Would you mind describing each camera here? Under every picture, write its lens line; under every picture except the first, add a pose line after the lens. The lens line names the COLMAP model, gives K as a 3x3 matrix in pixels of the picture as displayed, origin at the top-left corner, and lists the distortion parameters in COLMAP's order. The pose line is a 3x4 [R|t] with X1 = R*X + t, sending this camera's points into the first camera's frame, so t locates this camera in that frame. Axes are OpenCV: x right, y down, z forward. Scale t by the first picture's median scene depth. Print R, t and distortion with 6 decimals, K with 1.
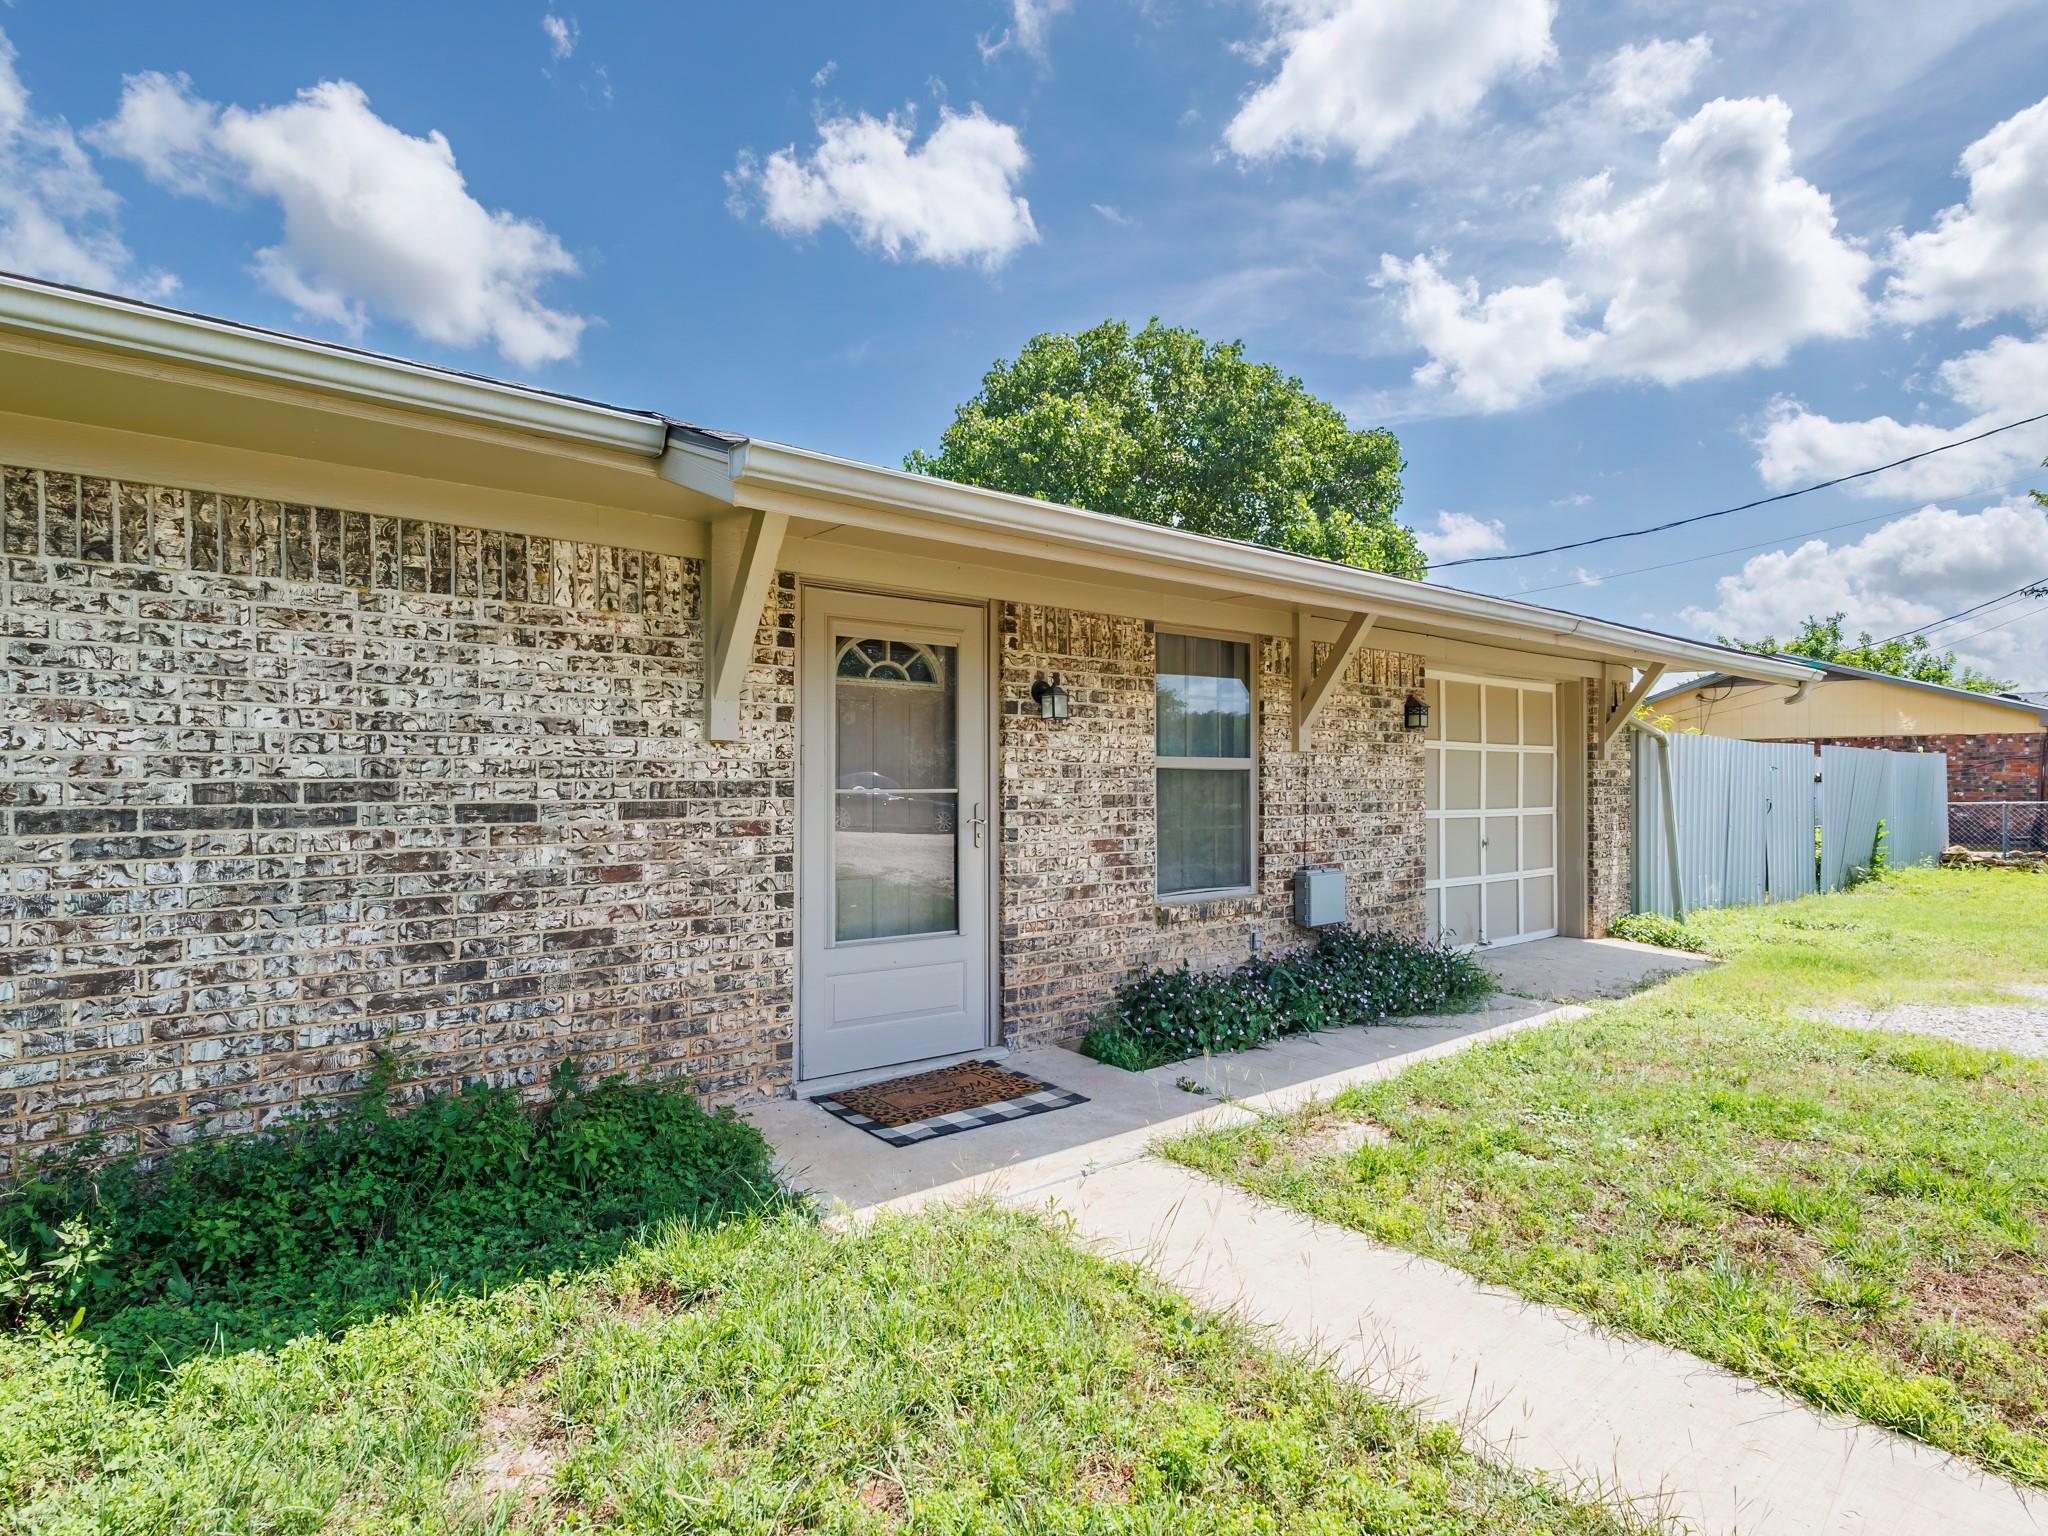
lens RADIAL K [[1054.1, 0, 1026.3], [0, 1054.1, 768.4], [0, 0, 1]] dist [0.012374, -0.001753]
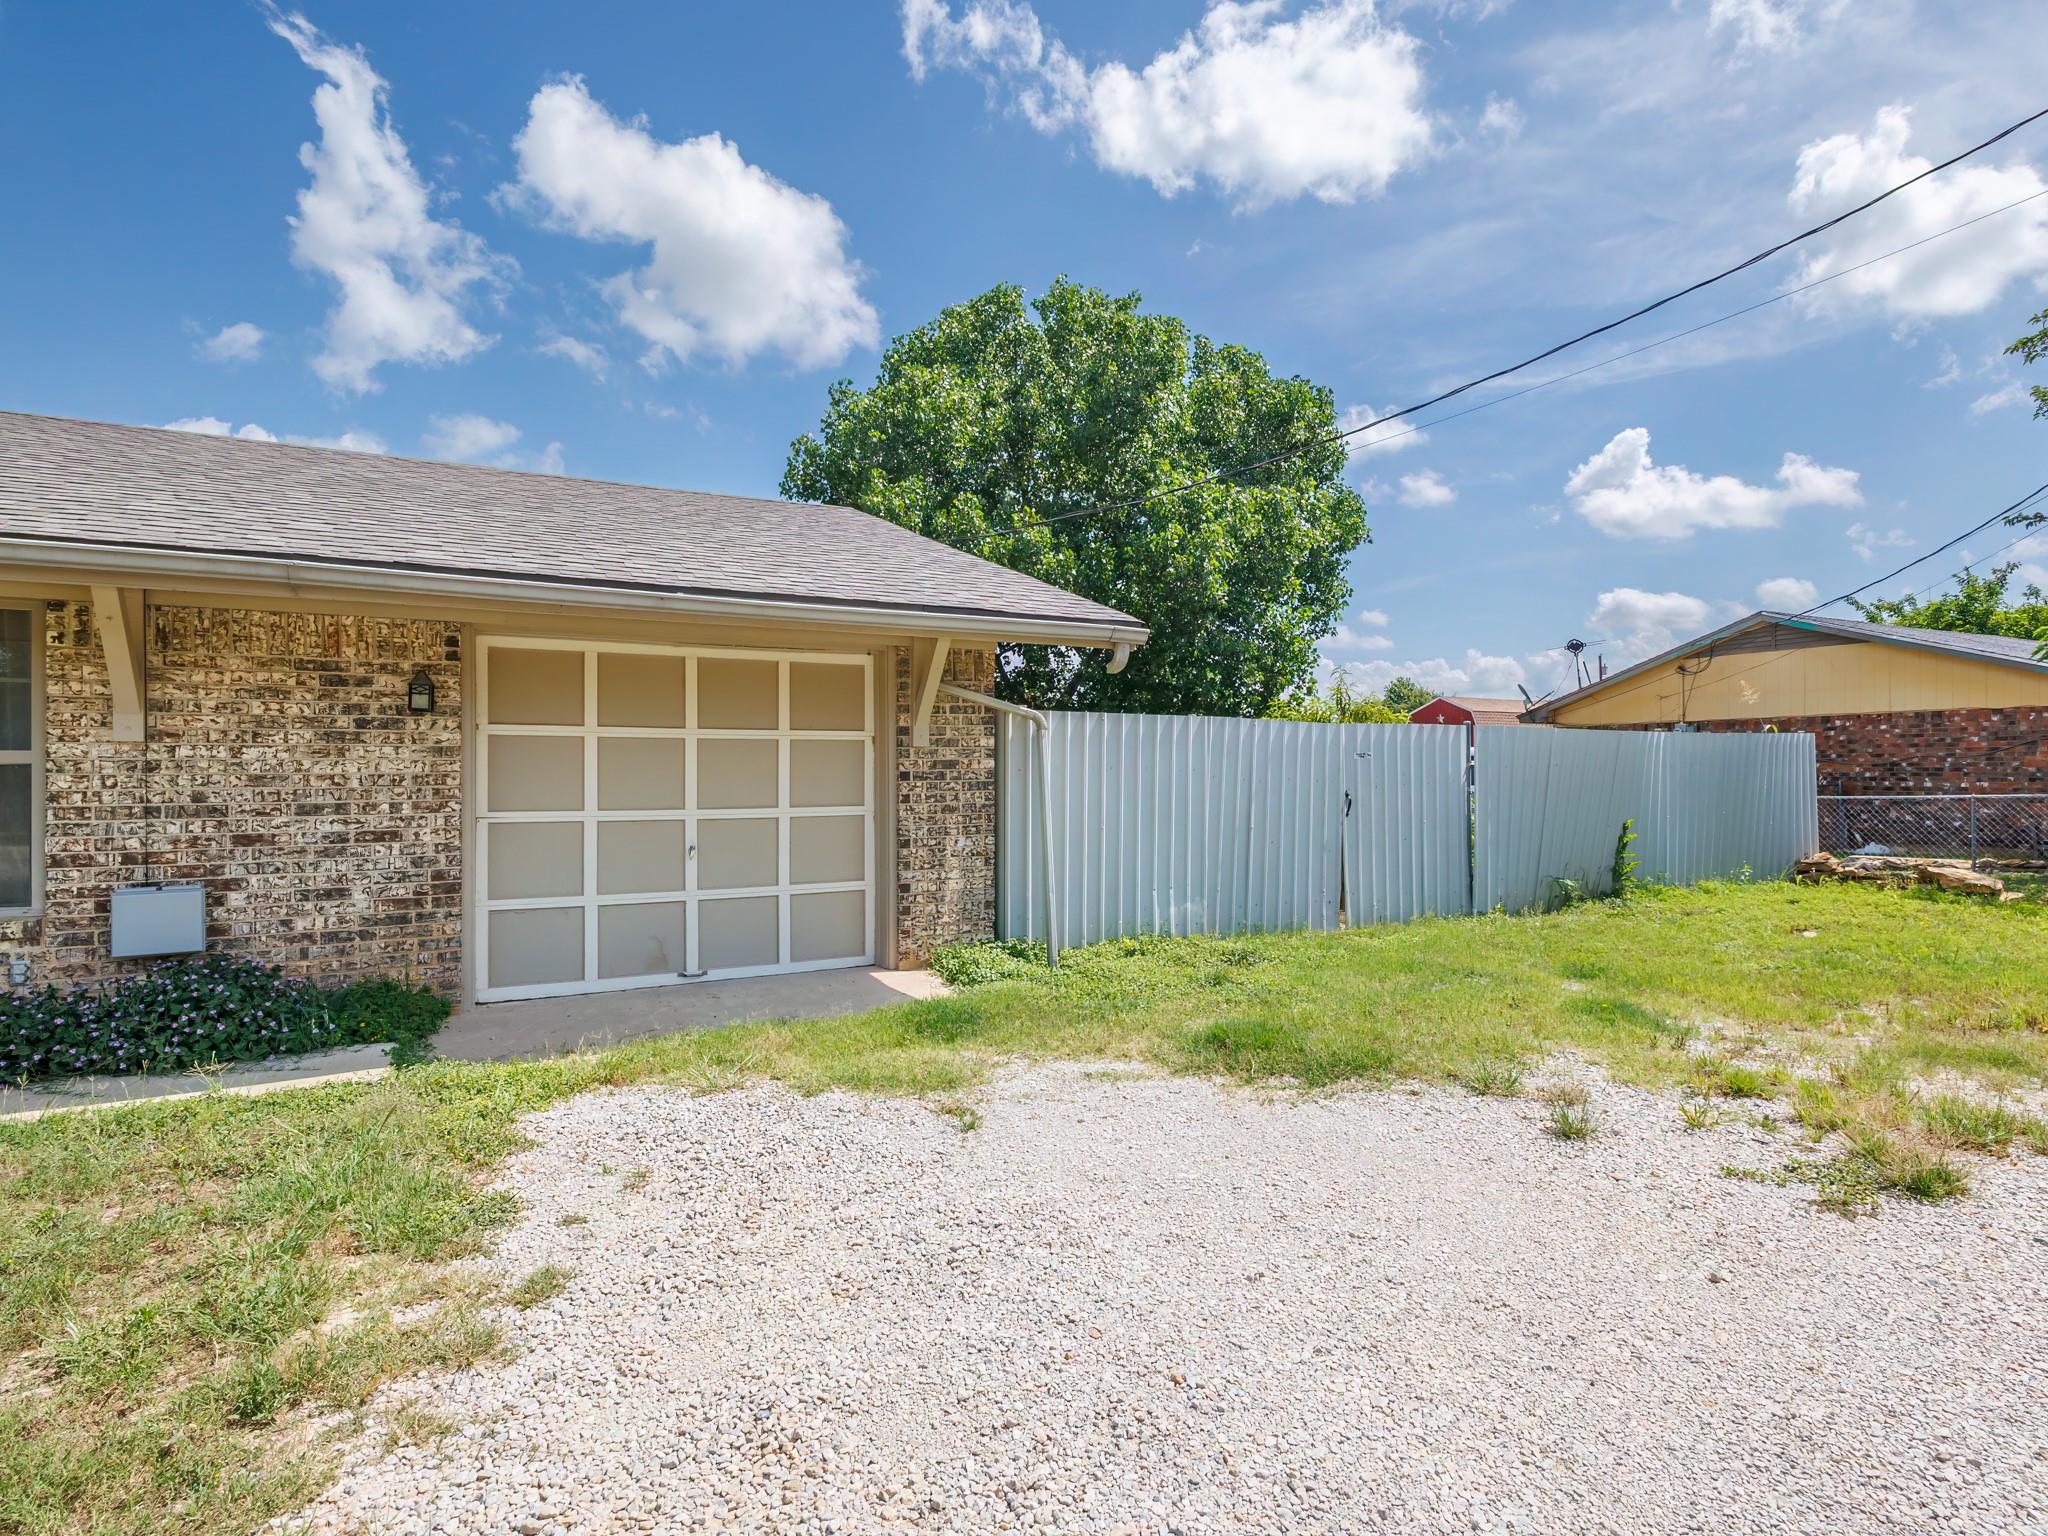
lens RADIAL K [[1054.1, 0, 1023.3], [0, 1054.1, 785.0], [0, 0, 1]] dist [0.012374, -0.001753]
pose [[0.981621, -0.007392, -0.190695, 1.017694], [0.010858, 0.999794, 0.017137, 0.010239], [0.190529, -0.018893, 0.981500, 0.304498]]
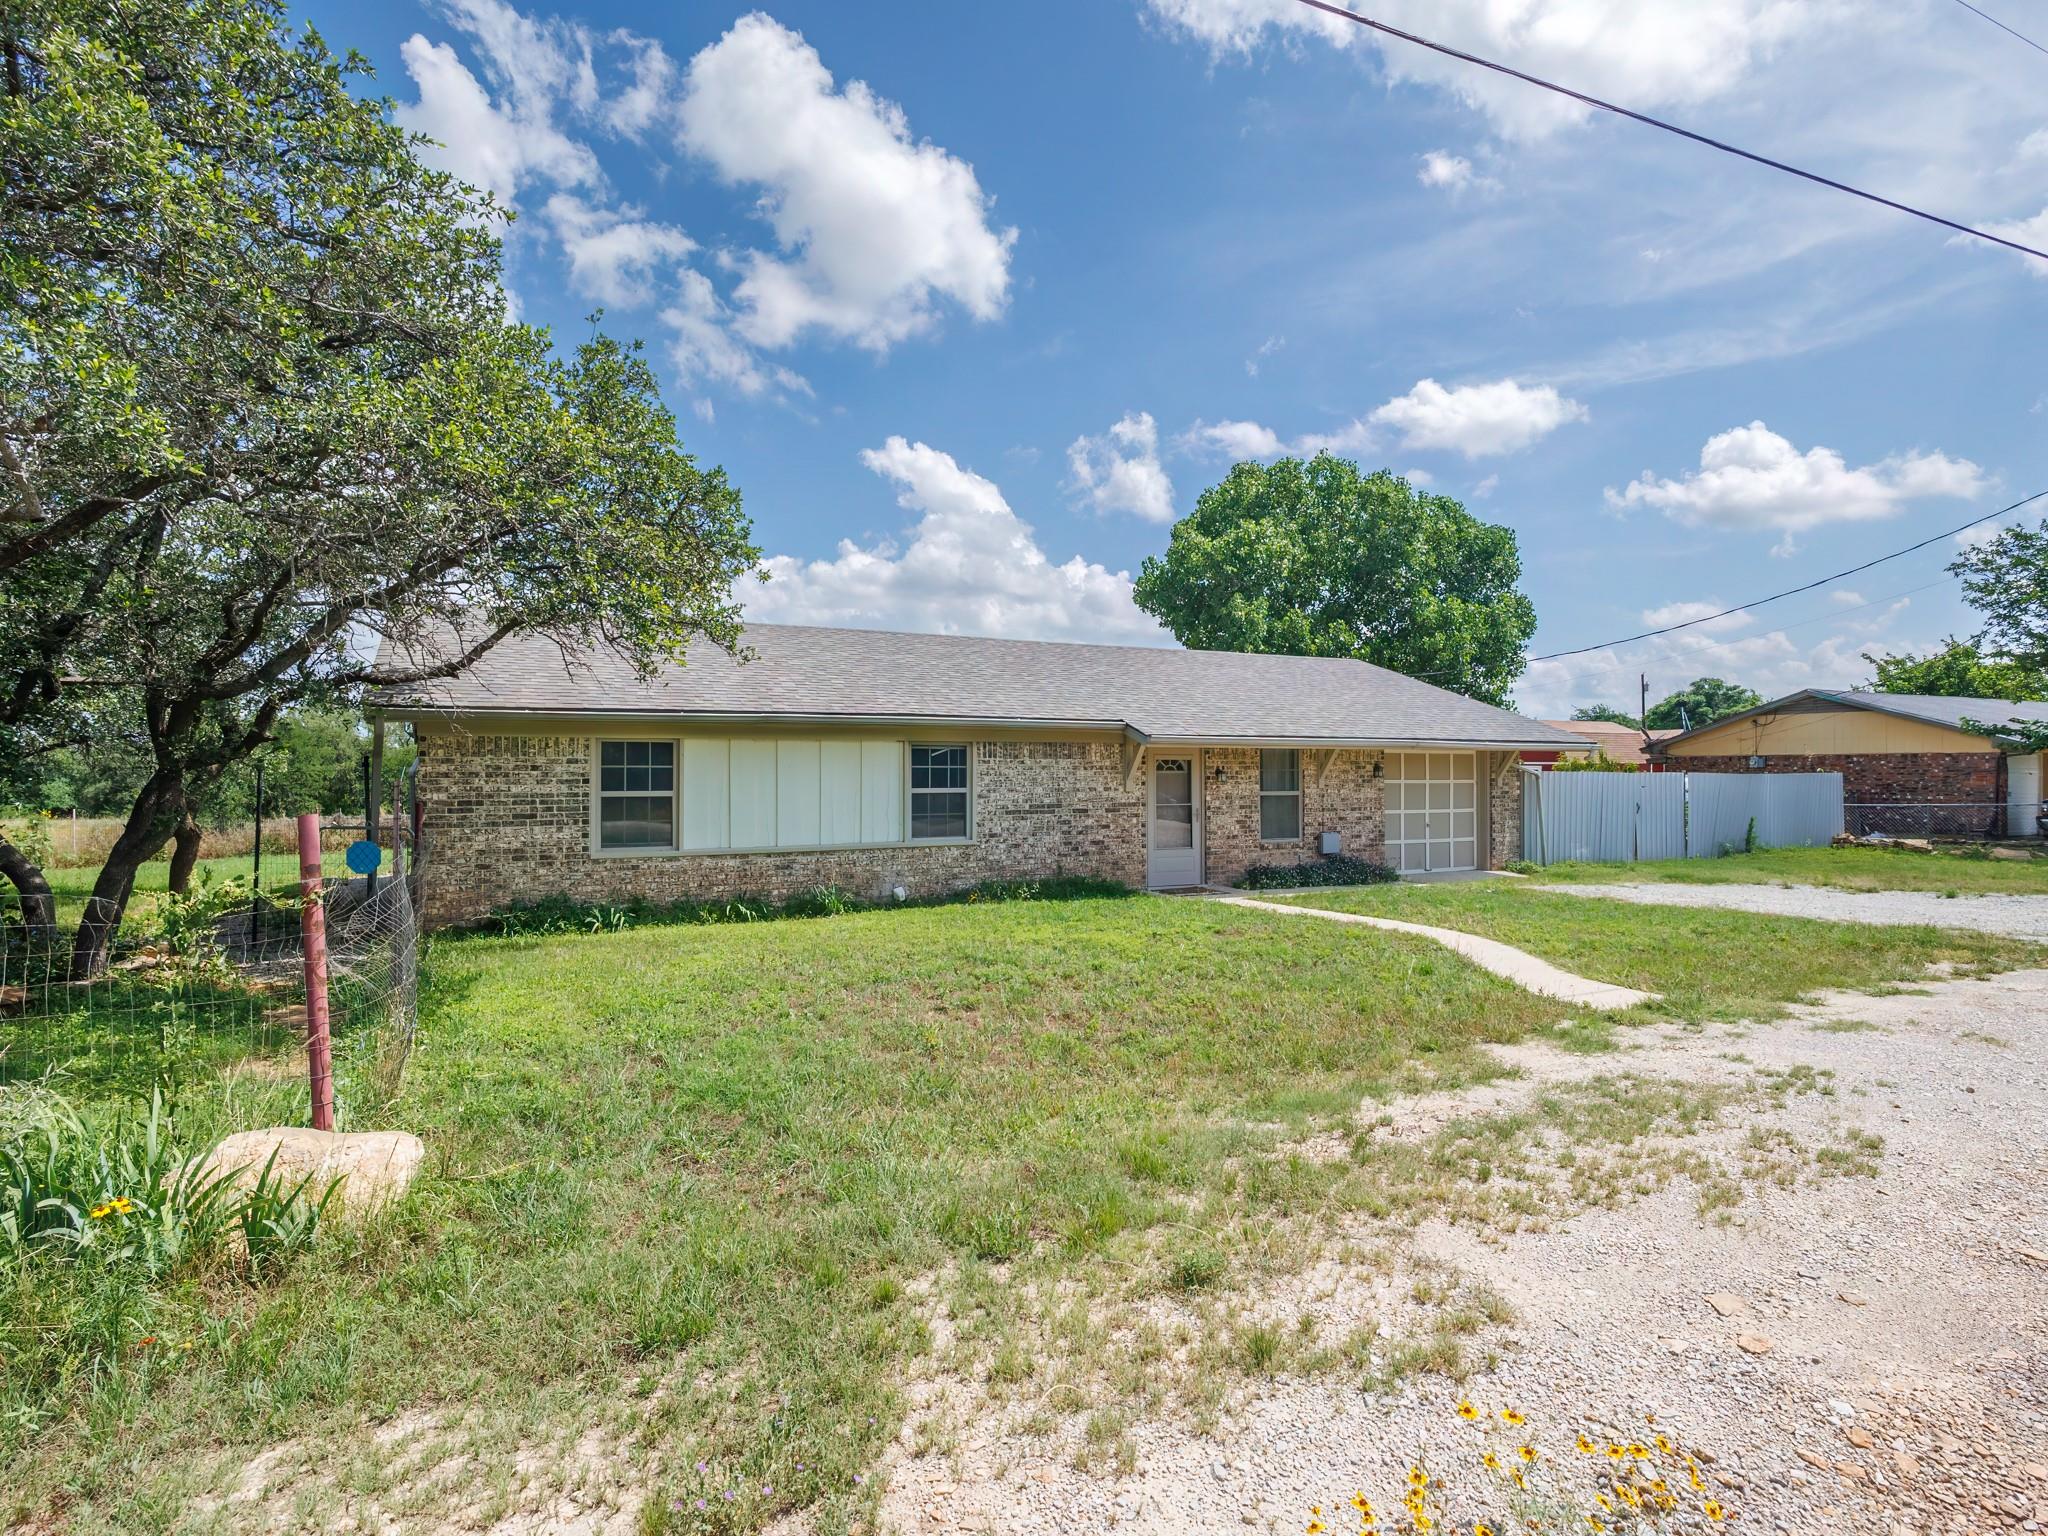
lens RADIAL K [[1054.1, 0, 1028.7], [0, 1054.1, 767.0], [0, 0, 1]] dist [0.012374, -0.001753]
pose [[0.979621, -0.006063, -0.200762, 0.068992], [0.006555, 0.999977, 0.001785, -0.073440], [0.200746, -0.003065, 0.979638, -1.636865]]
